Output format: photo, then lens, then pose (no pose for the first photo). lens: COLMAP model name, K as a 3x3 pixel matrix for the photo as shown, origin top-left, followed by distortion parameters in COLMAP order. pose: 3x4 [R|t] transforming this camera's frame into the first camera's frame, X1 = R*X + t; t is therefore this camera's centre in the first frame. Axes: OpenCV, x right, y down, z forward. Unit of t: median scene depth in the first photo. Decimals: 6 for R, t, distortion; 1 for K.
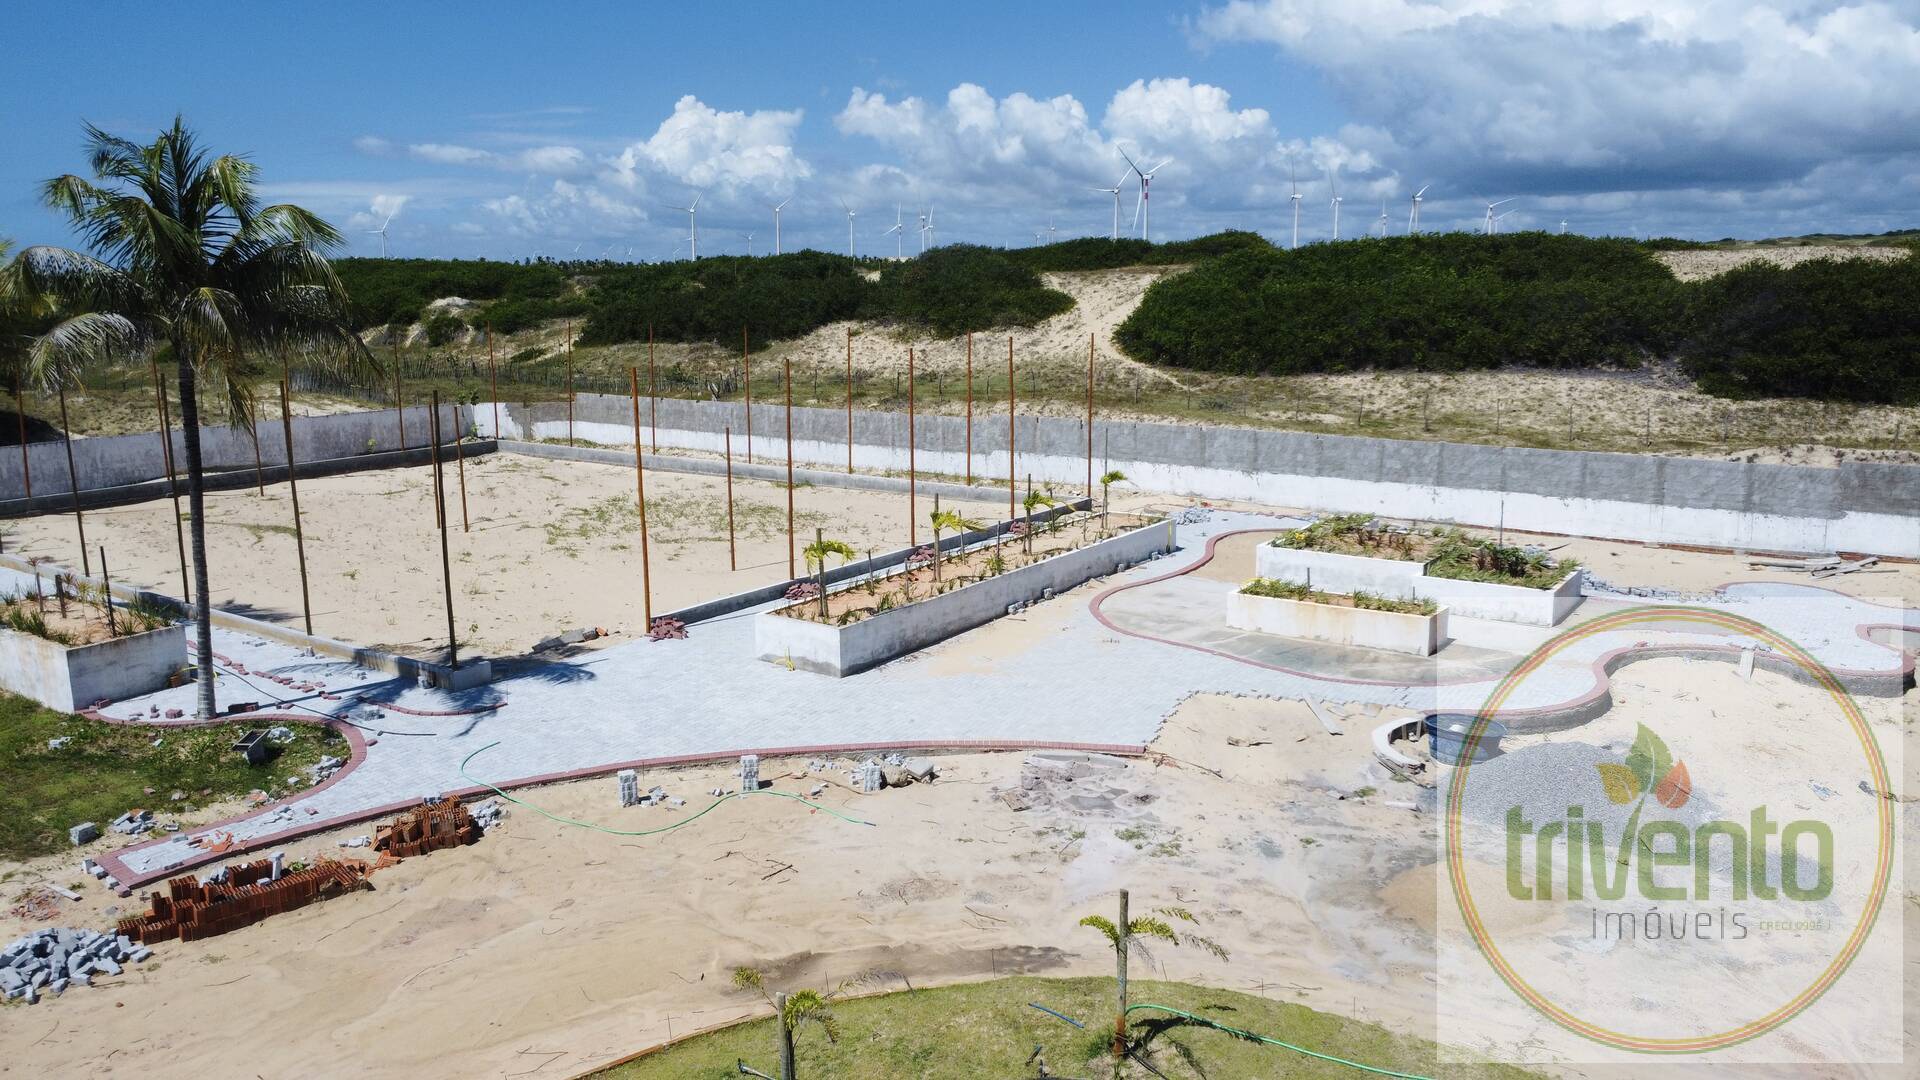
lens RADIAL K [[1400.6, 0, 963.2], [0, 1400.6, 539.8], [0, 0, 1]] dist [-0.036478, -0.003369]
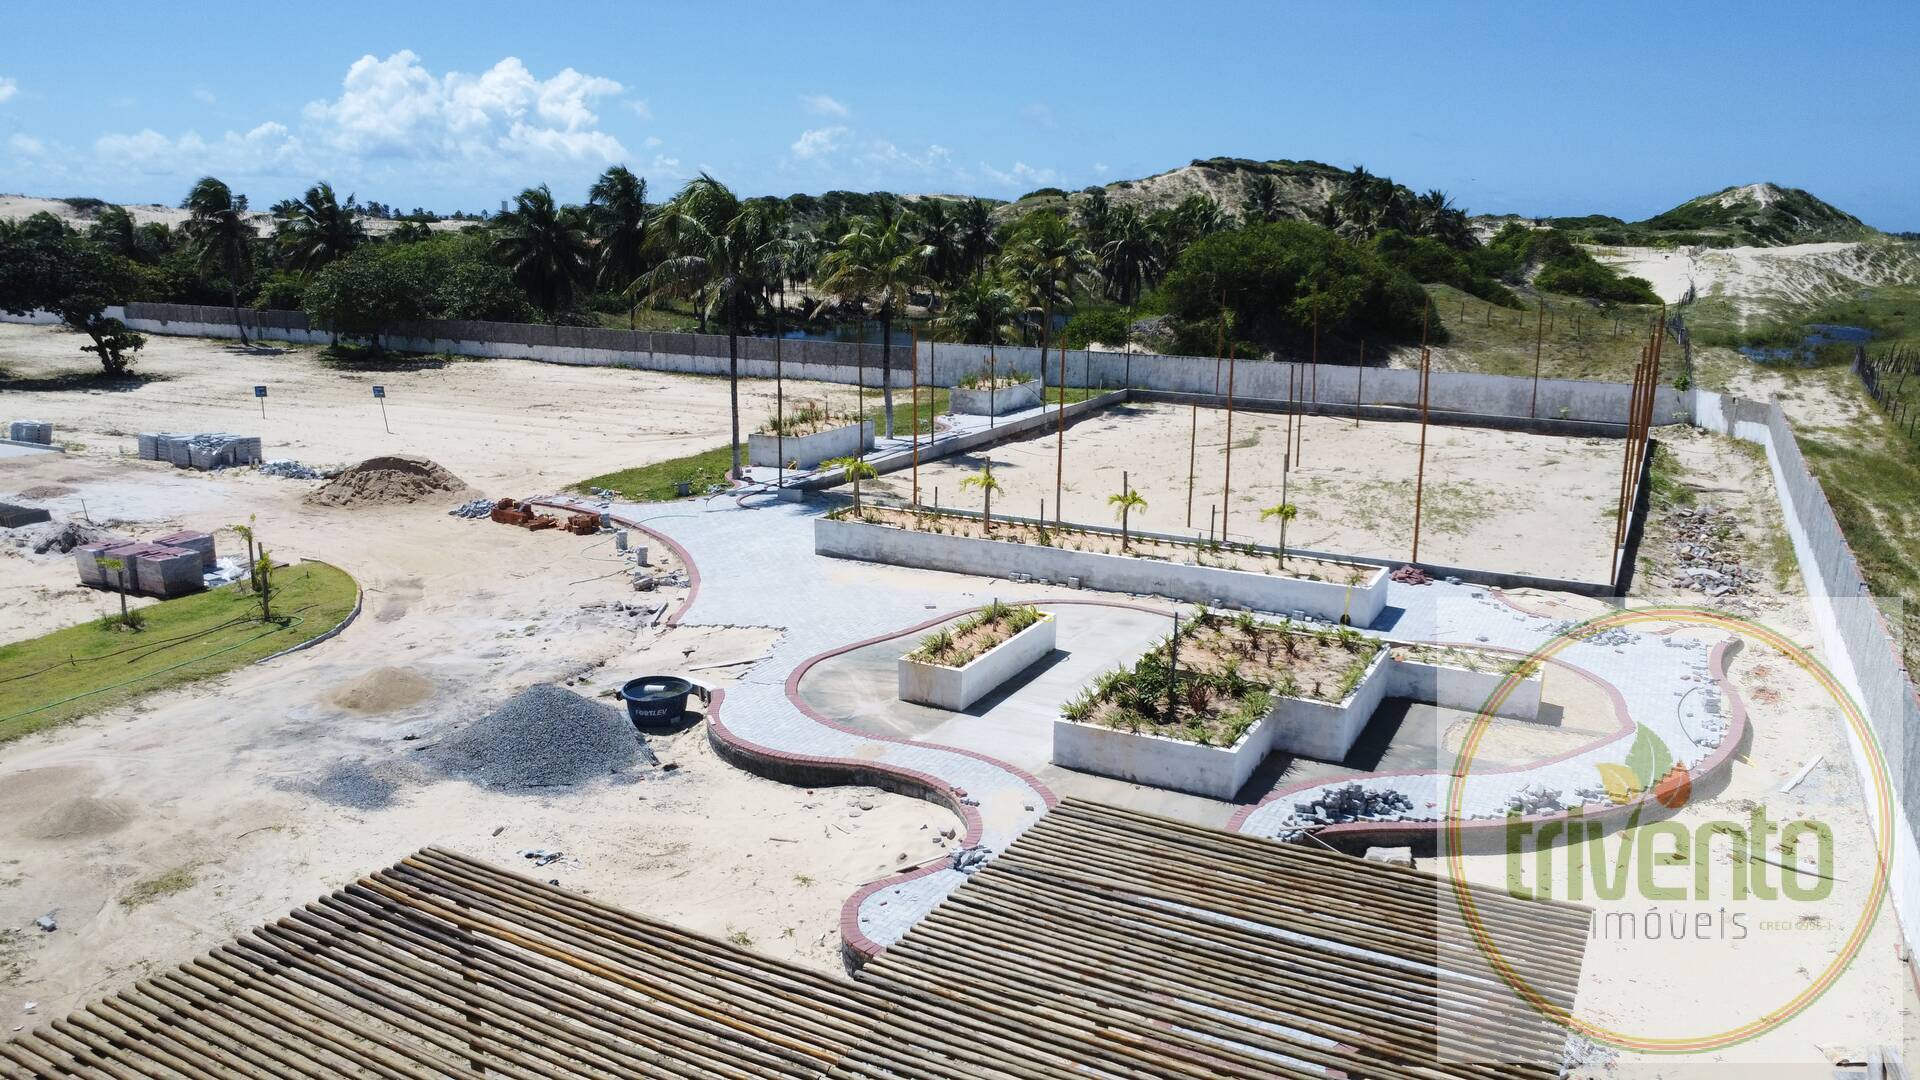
lens RADIAL K [[1400.6, 0, 957.5], [0, 1400.6, 539.9], [0, 0, 1]] dist [-0.036478, -0.003369]
pose [[0.135317, 0.234416, -0.962673, 1.394323], [-0.202167, 0.957701, 0.204787, -0.250186], [0.969958, 0.166909, 0.176985, 0.982660]]
